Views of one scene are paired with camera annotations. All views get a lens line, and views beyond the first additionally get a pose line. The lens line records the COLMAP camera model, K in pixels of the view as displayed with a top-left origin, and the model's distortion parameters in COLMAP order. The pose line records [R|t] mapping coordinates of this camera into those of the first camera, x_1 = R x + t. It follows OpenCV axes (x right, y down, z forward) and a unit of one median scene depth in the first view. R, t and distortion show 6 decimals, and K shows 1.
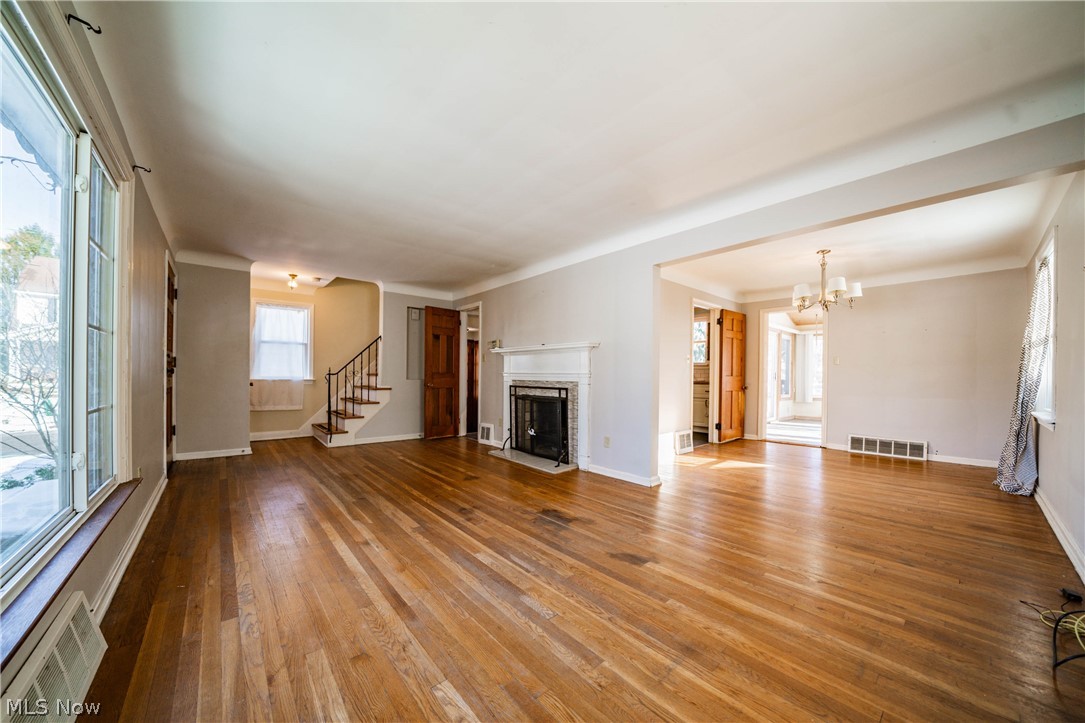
lens RADIAL K [[380.9, 0, 538.3], [0, 380.9, 378.2], [0, 0, 1]] dist [-0.031431, 0.003271]
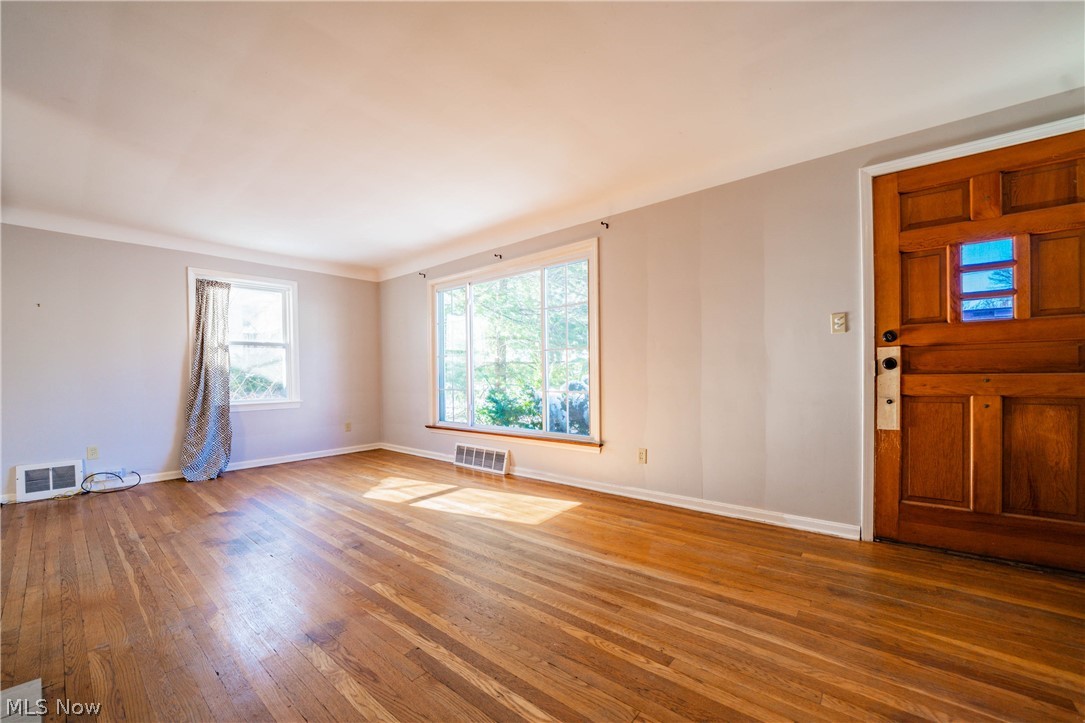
lens RADIAL K [[421.1, 0, 544.3], [0, 421.1, 378.0], [0, 0, 1]] dist [-0.025662, -0.000064]
pose [[-0.983828, 0.005362, -0.179037, -0.370647], [0.002783, 0.999889, 0.014651, -0.010148], [0.179095, 0.013915, -0.983733, 1.664338]]
